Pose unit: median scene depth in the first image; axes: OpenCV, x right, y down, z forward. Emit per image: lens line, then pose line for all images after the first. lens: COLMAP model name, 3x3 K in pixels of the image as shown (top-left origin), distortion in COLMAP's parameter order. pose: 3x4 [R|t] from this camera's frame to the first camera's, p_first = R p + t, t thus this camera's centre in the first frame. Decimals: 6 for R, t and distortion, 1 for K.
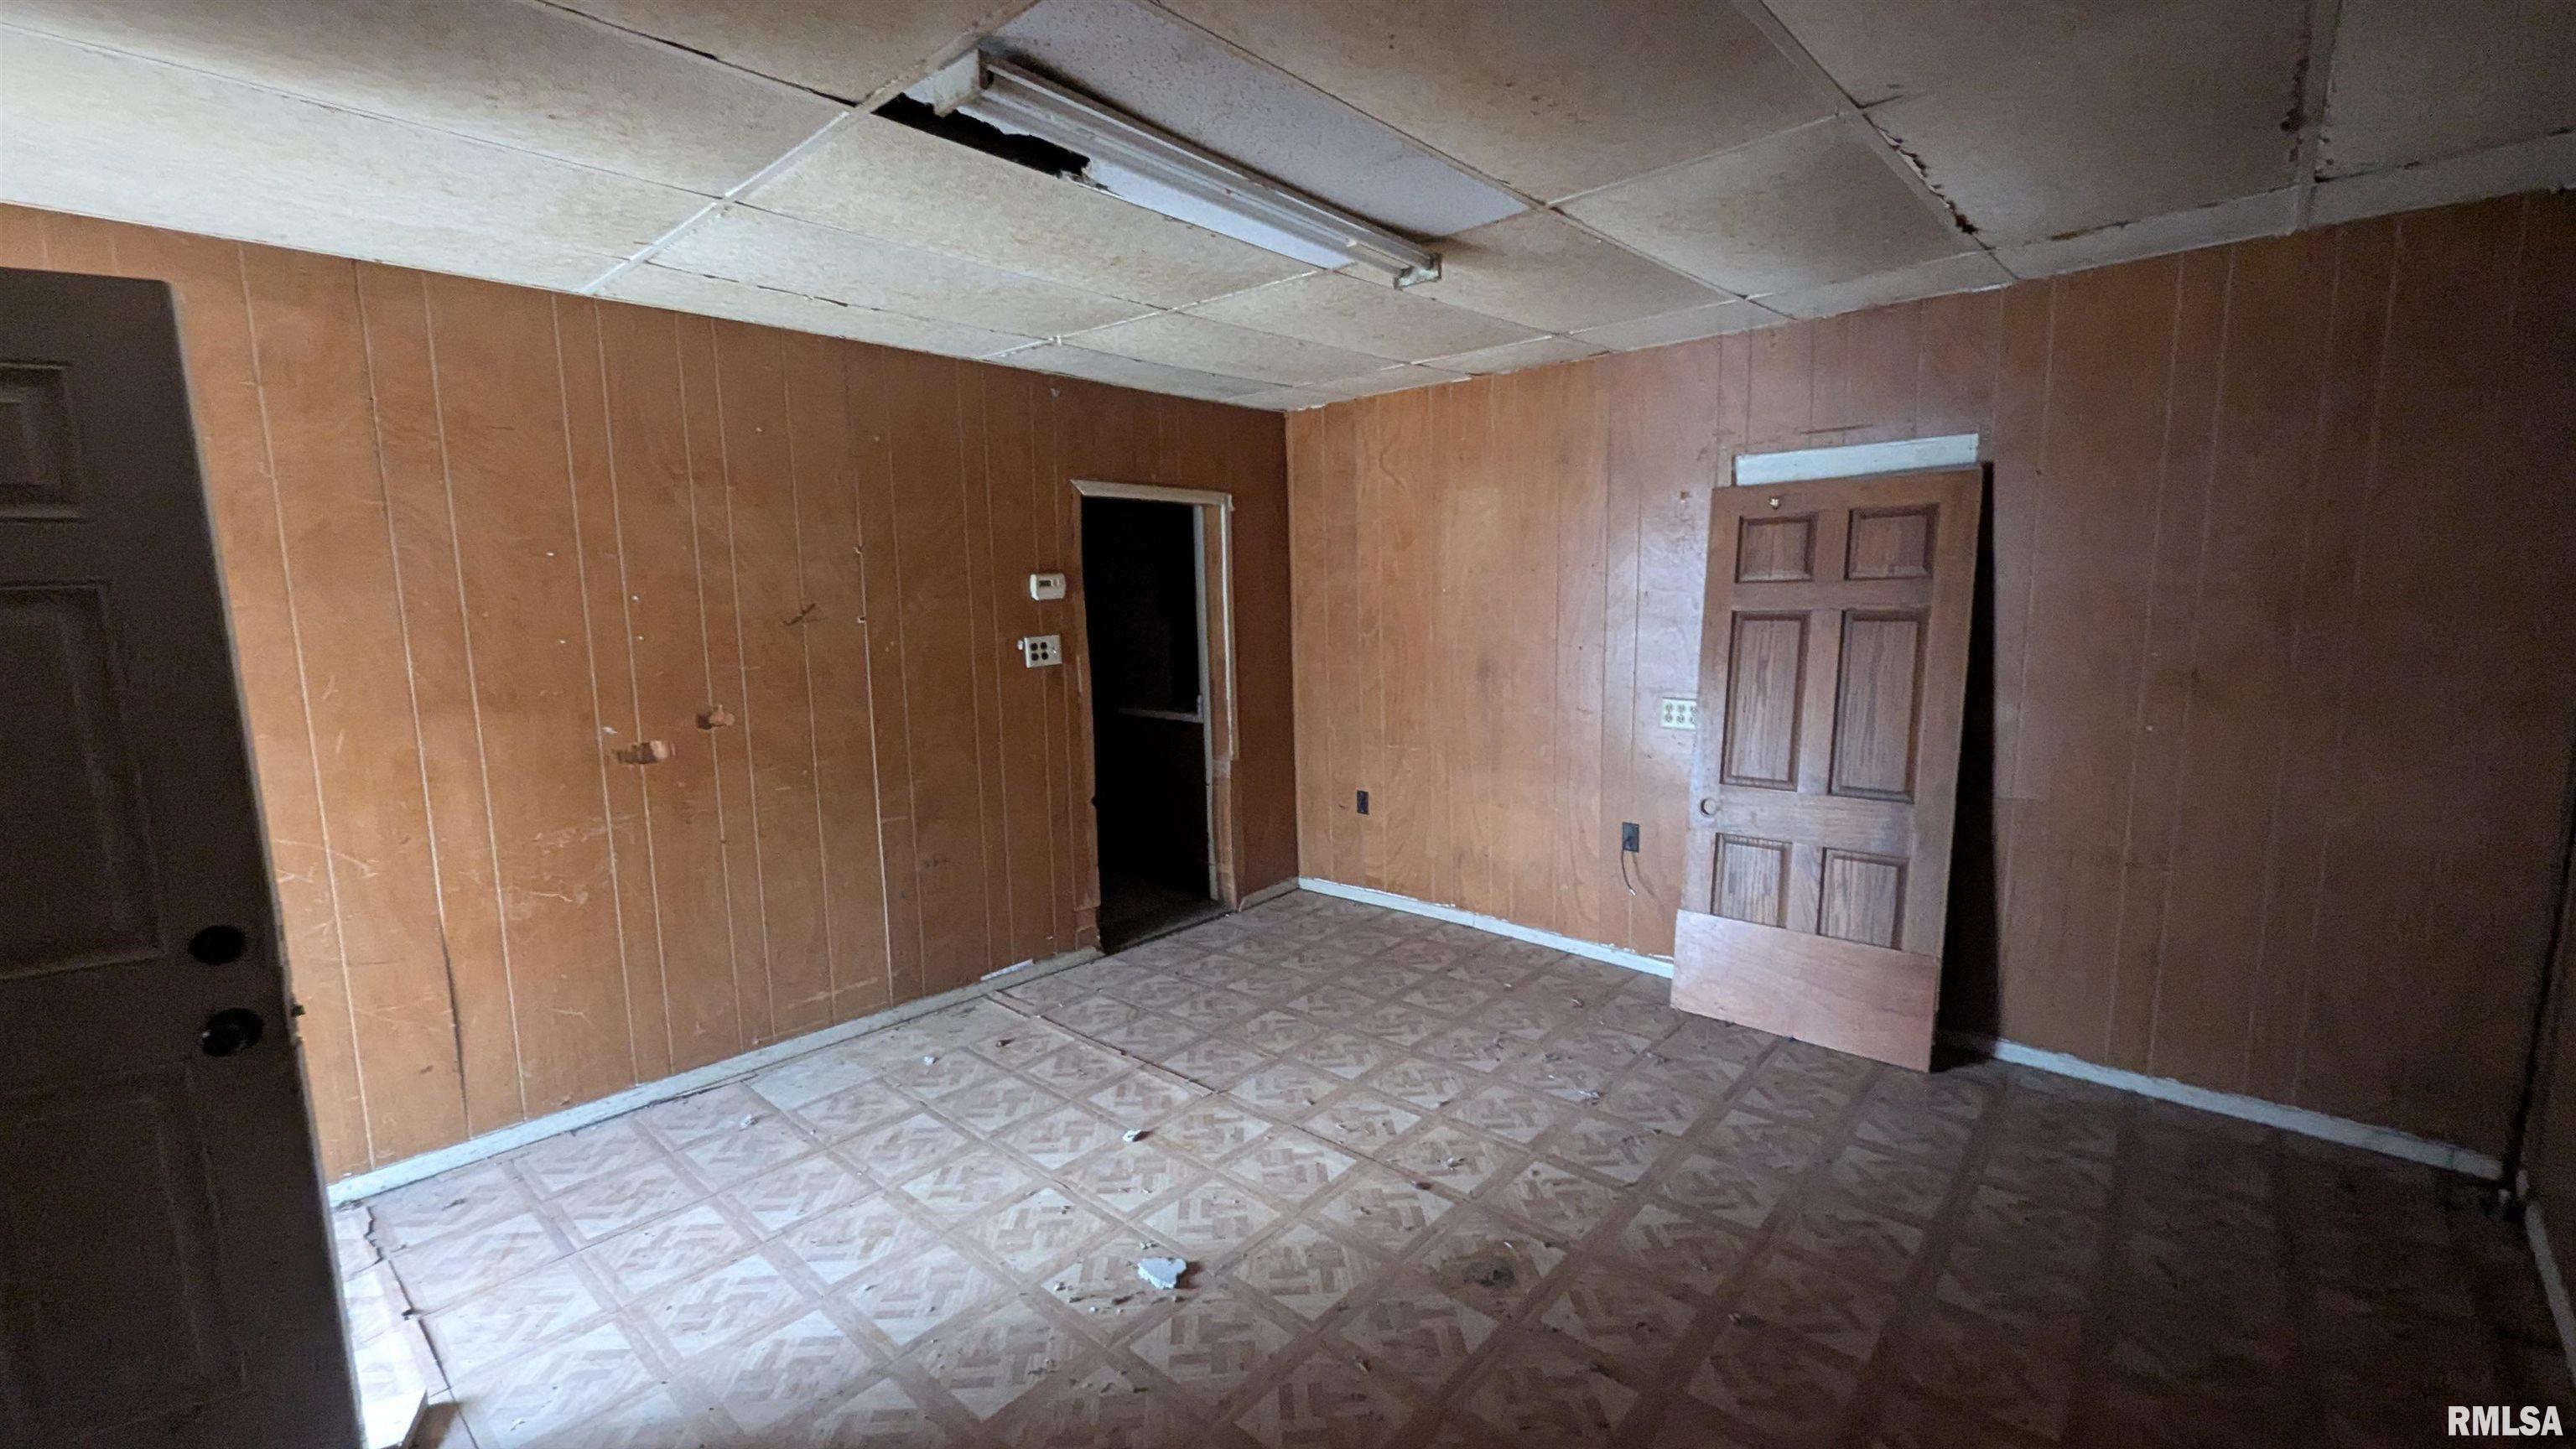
lens RADIAL K [[1058.3, 0, 1280.8], [0, 1058.3, 735.2], [0, 0, 1]] dist [0.000544, -0.000031]
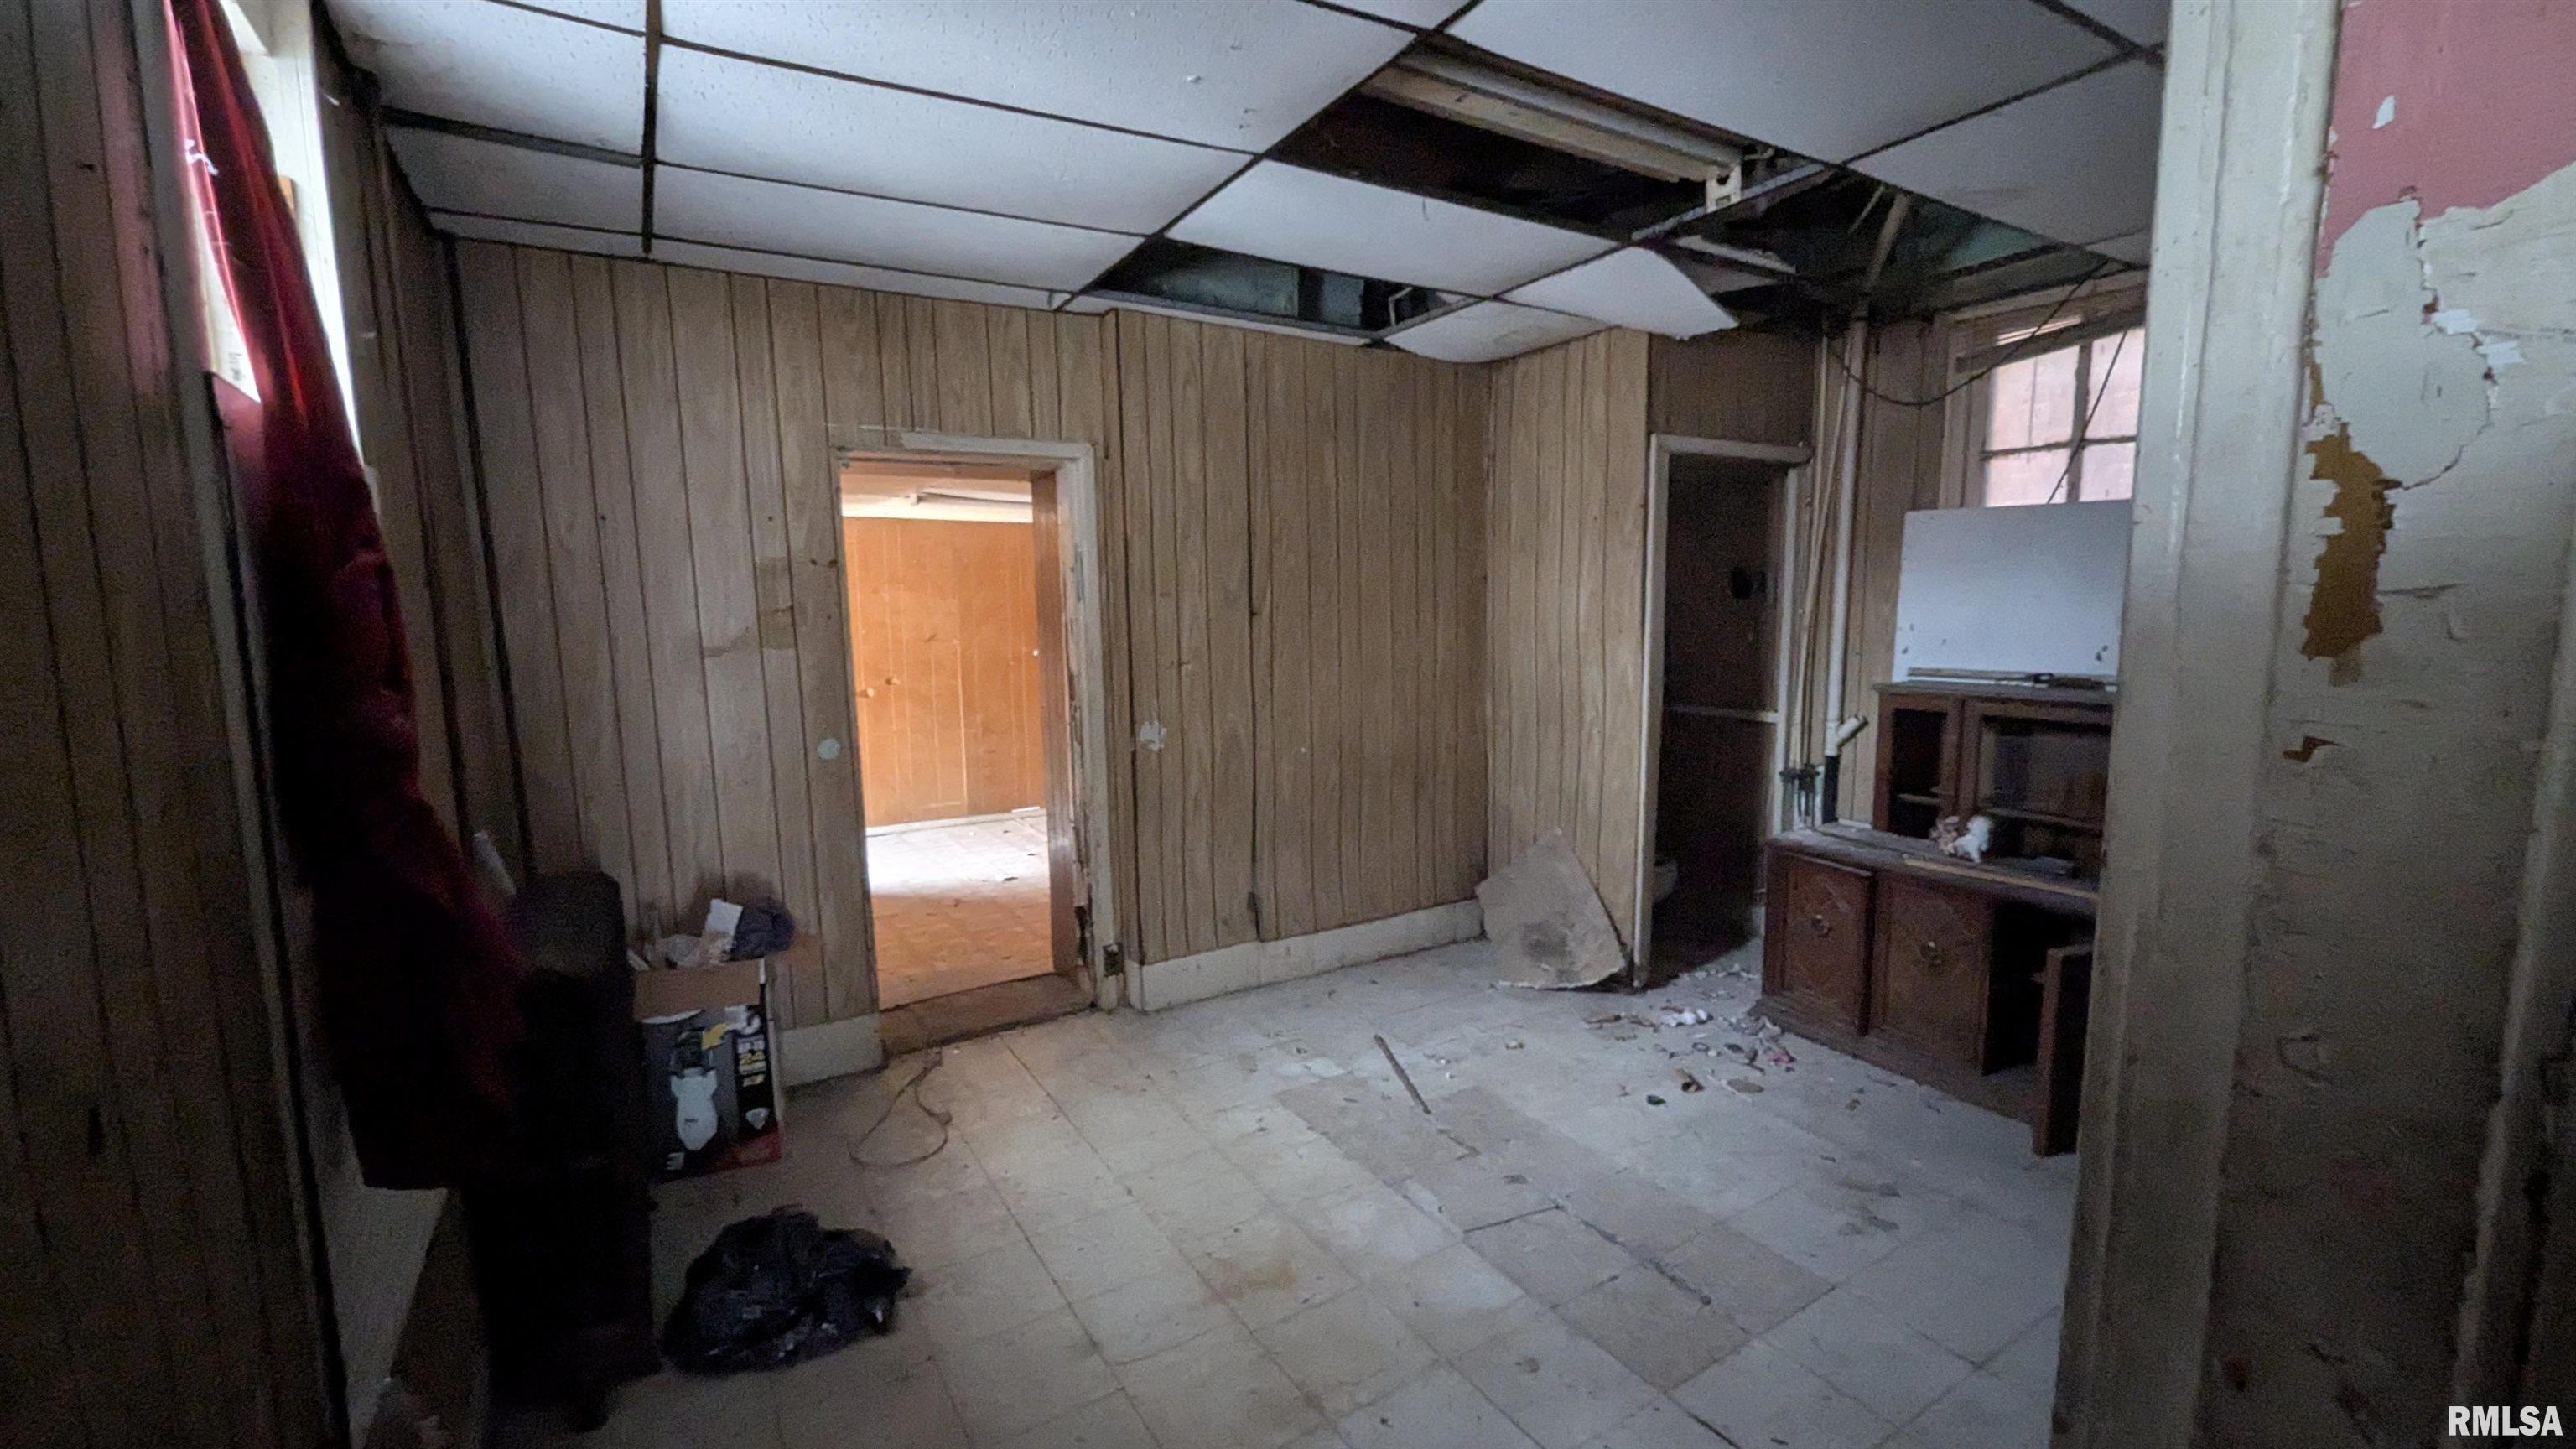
lens RADIAL K [[1058.3, 0, 1290.8], [0, 1058.3, 733.2], [0, 0, 1]] dist [0.000544, -0.000031]
pose [[0.963145, 0.021344, -0.268135, 0.940687], [-0.030059, 0.999143, -0.028440, 0.137417], [0.267298, 0.035452, 0.962962, -1.024454]]
